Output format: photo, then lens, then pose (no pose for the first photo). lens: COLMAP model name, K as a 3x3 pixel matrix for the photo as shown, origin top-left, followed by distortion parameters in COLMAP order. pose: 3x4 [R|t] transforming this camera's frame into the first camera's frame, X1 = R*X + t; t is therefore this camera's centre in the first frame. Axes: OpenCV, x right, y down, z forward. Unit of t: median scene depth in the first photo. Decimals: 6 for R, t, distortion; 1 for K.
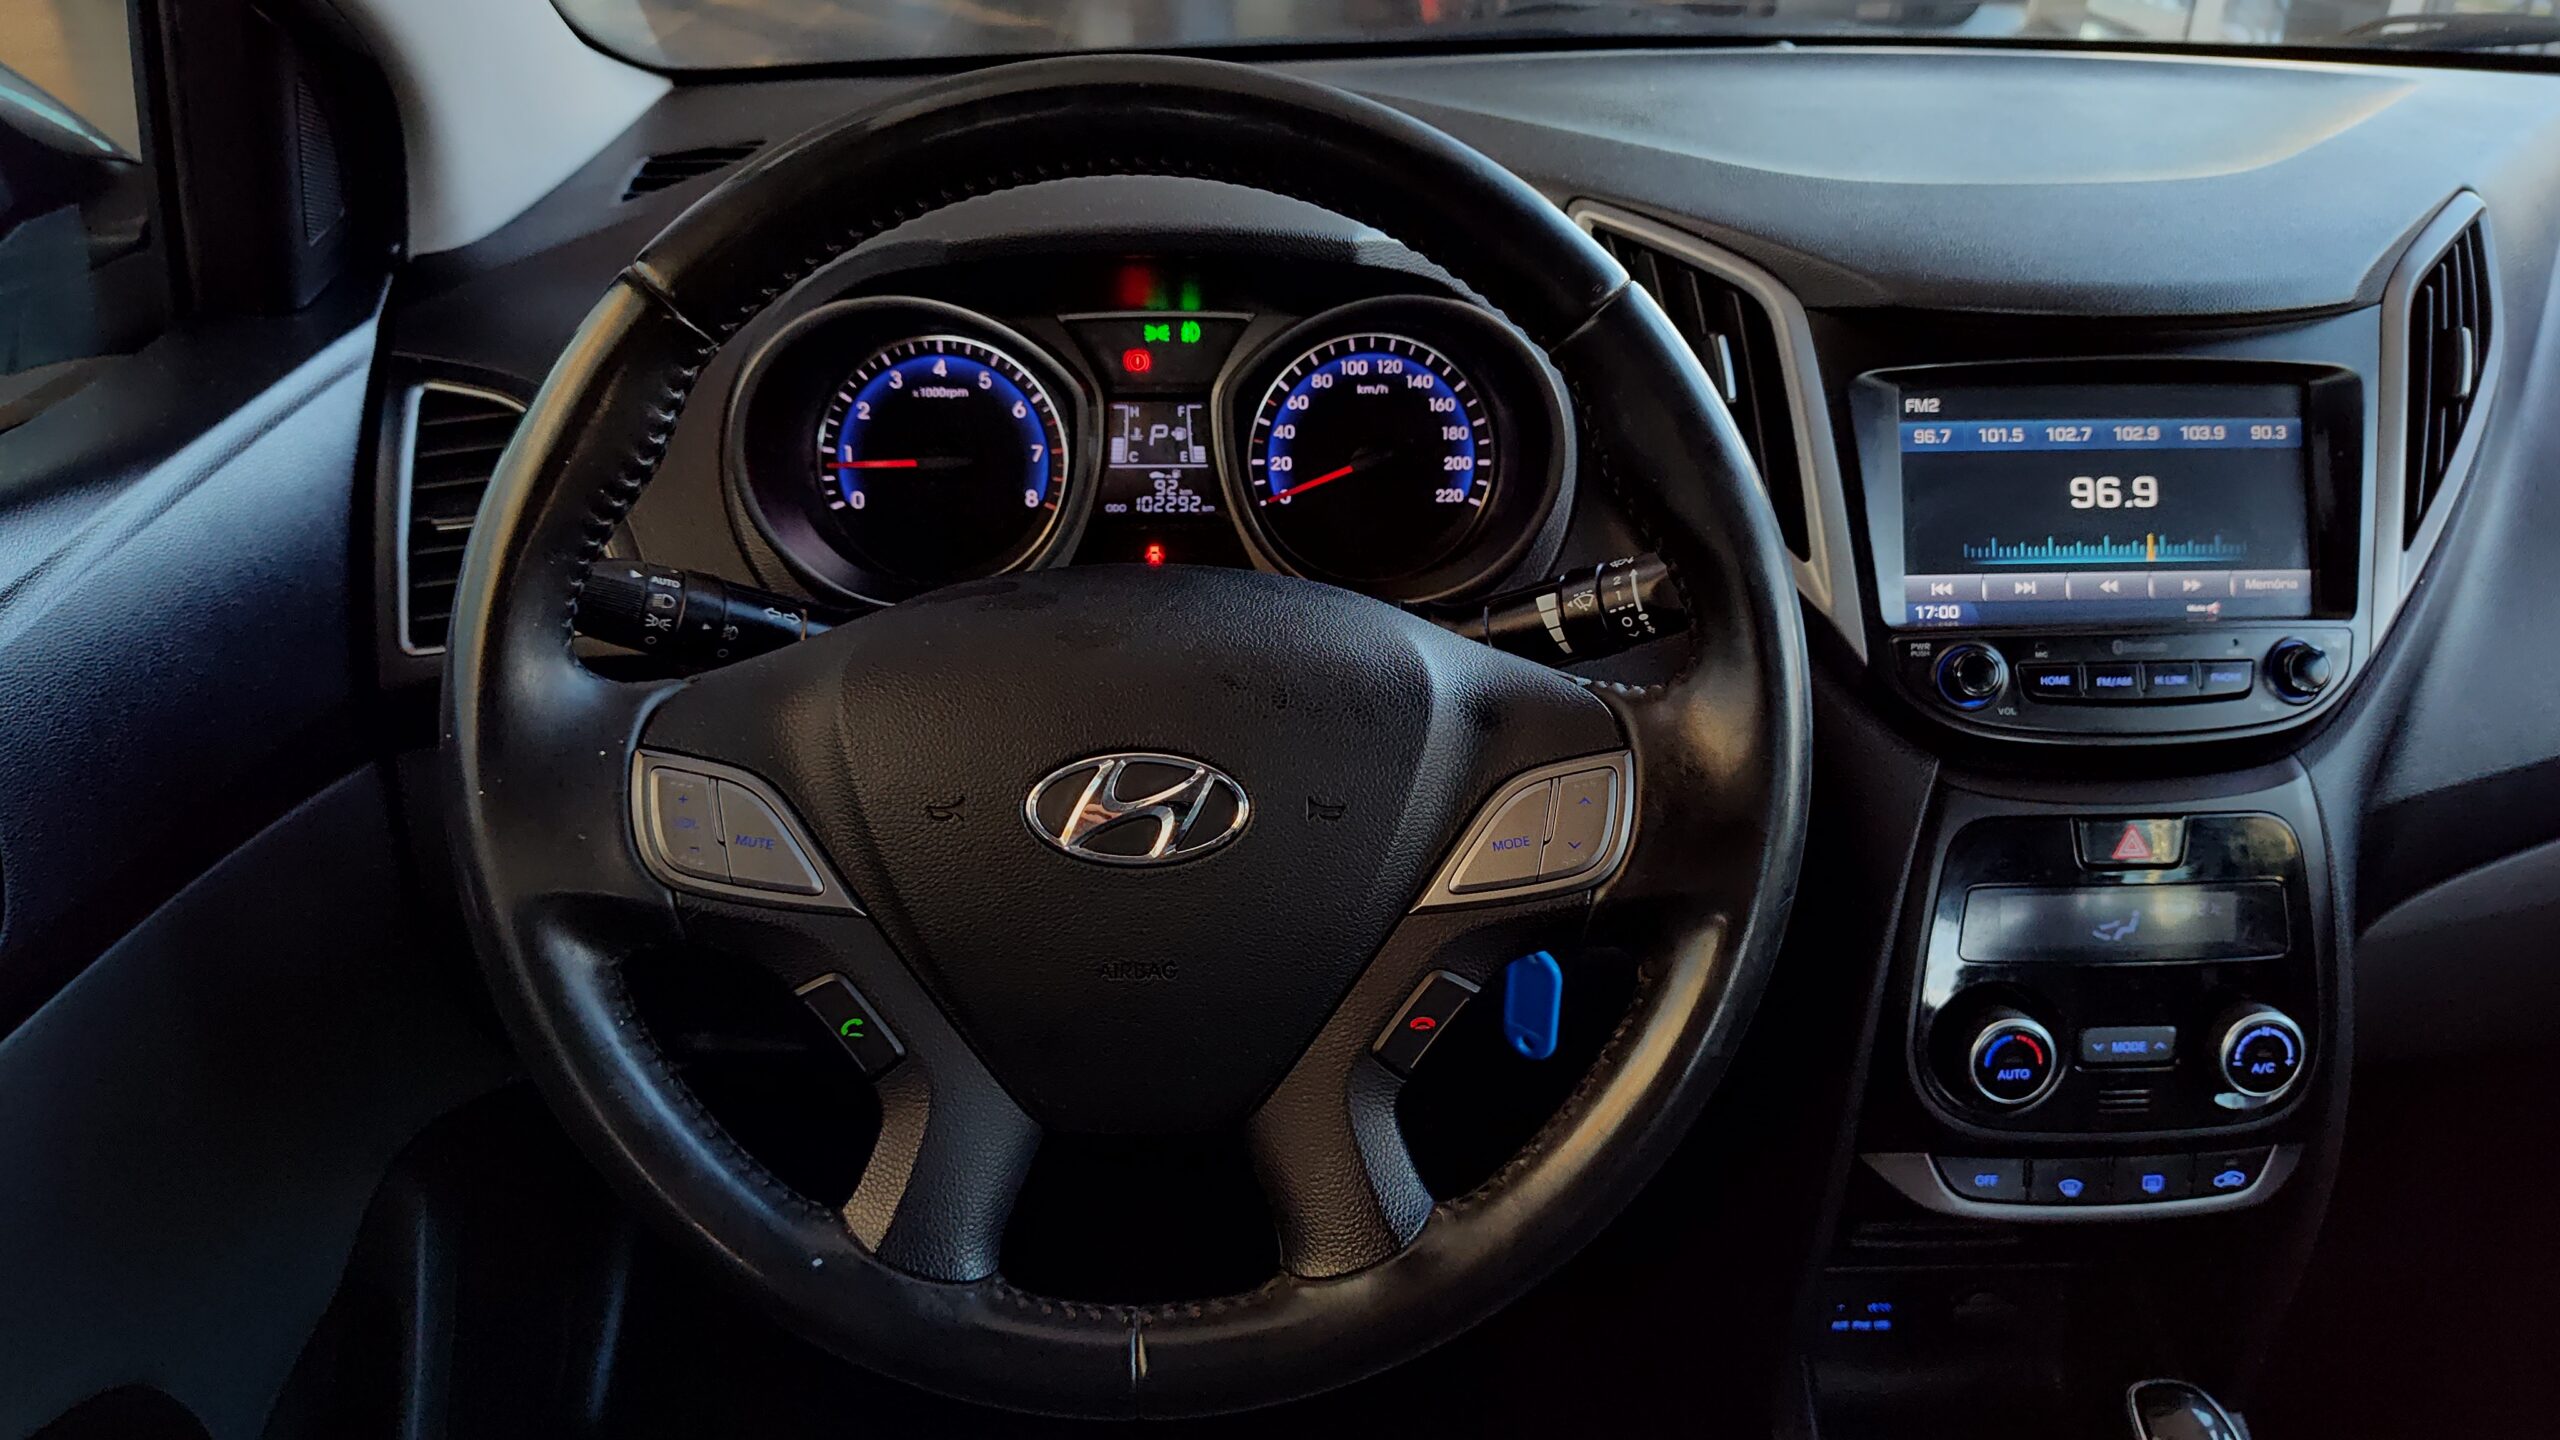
lens RADIAL K [[1732.7, 0, 1271.8], [0, 1732.7, 725.6], [0, 0, 1]] dist [0.006750, -0.043649]
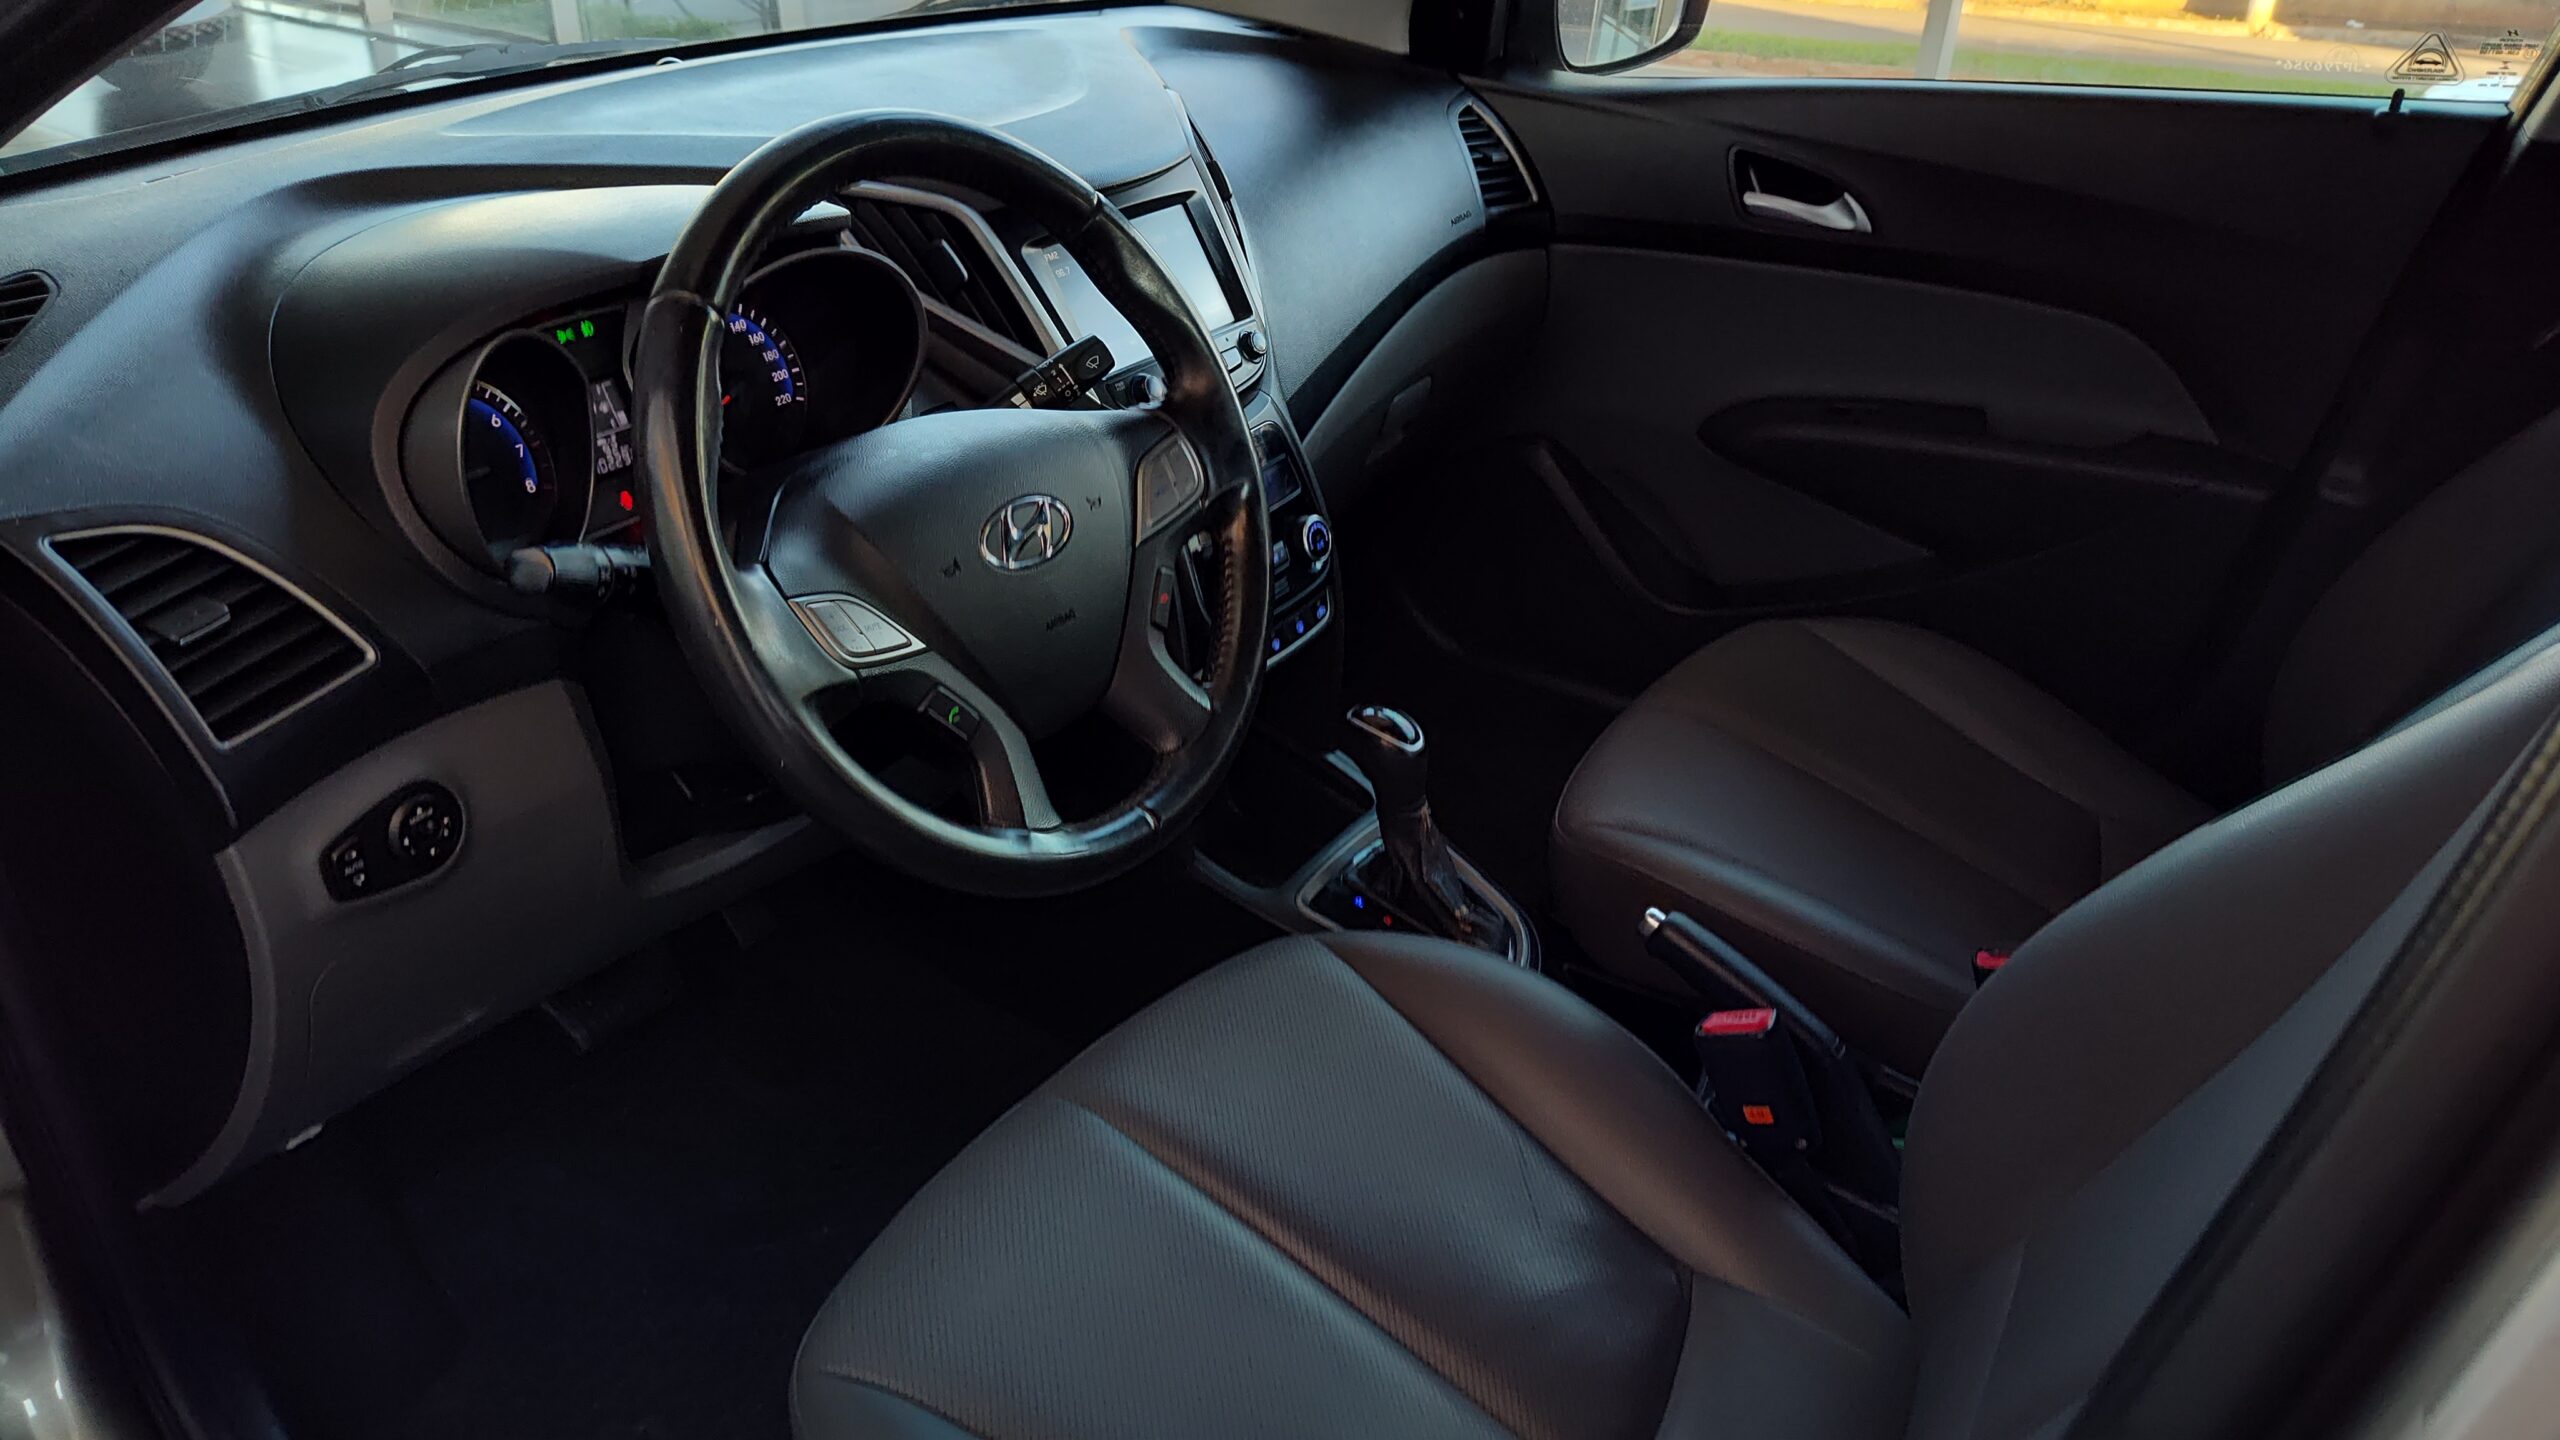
lens RADIAL K [[1732.7, 0, 1271.8], [0, 1732.7, 725.6], [0, 0, 1]] dist [0.006750, -0.043649]
pose [[0.556437, -0.393051, 0.732044, -0.922159], [0.382294, 0.903351, 0.194443, -0.017216], [-0.737719, 0.171661, 0.652919, -0.190732]]
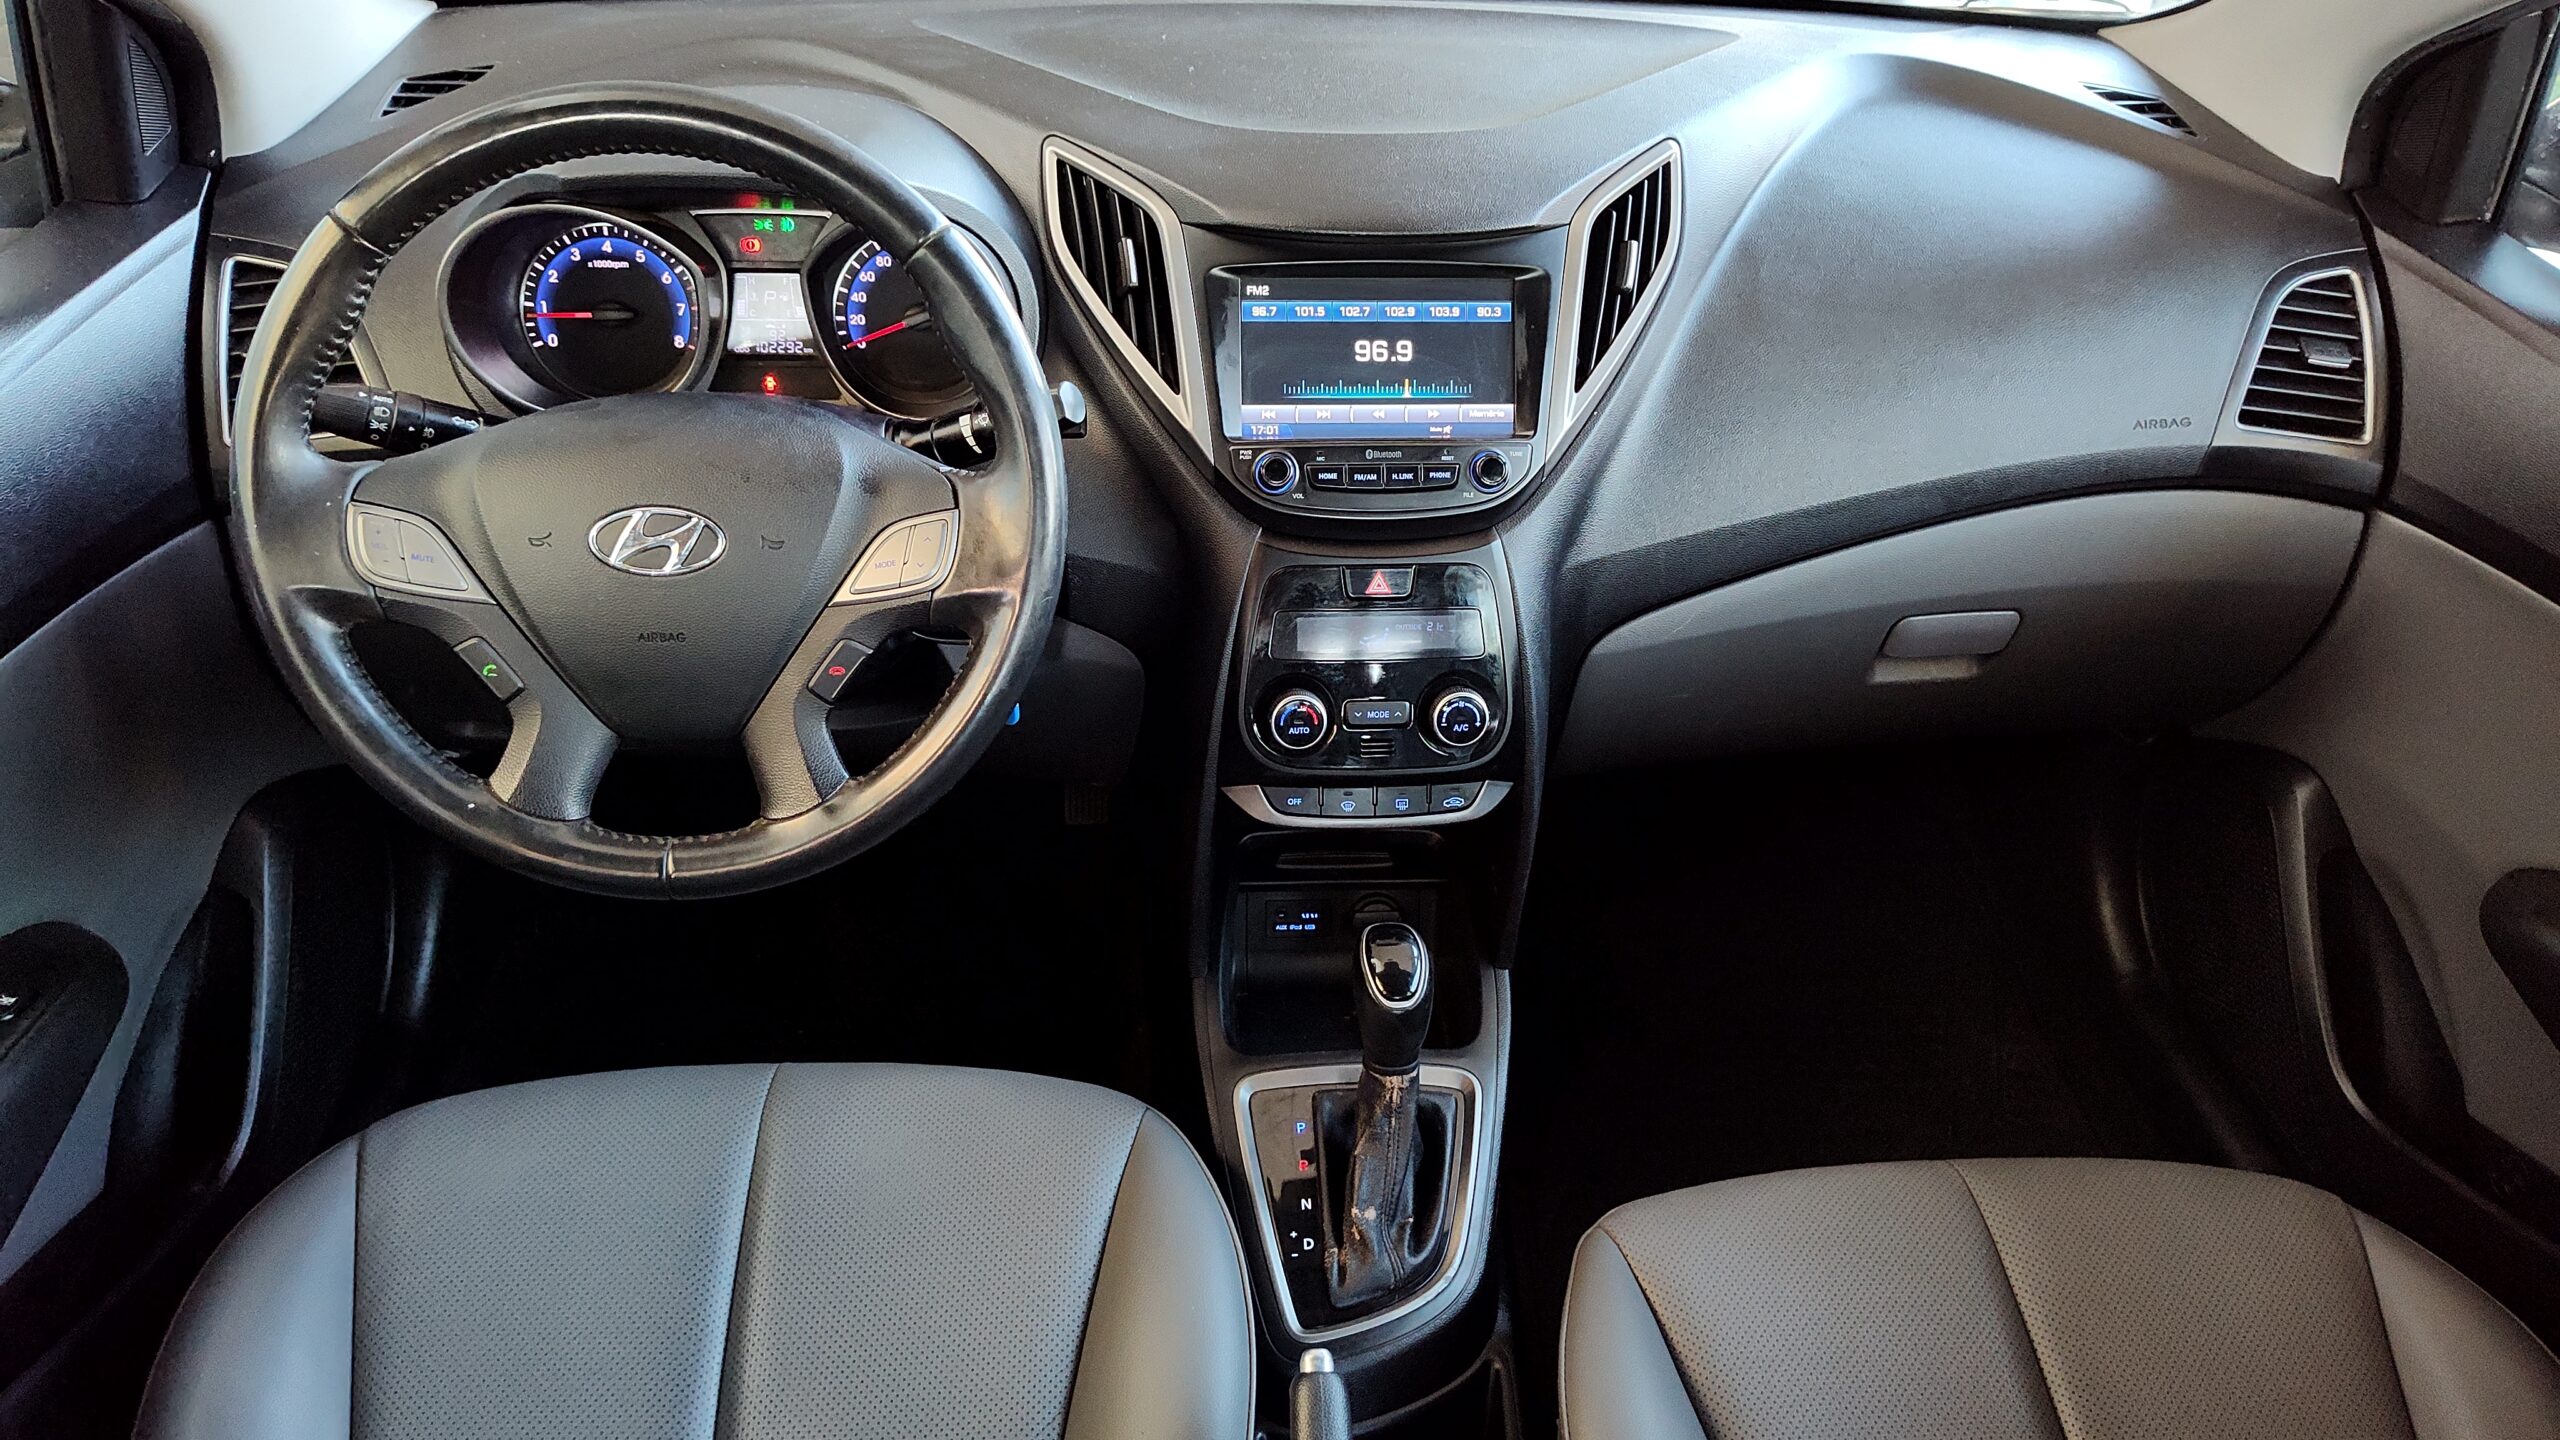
lens RADIAL K [[1709.2, 0, 1284.4], [0, 1709.2, 710.6], [0, 0, 1]] dist [0.013820, -0.029559]
pose [[0.998949, 0.004629, 0.045611, 0.333596], [-0.009090, 0.995135, 0.098098, 0.031643], [-0.044935, -0.098409, 0.994131, -0.509755]]
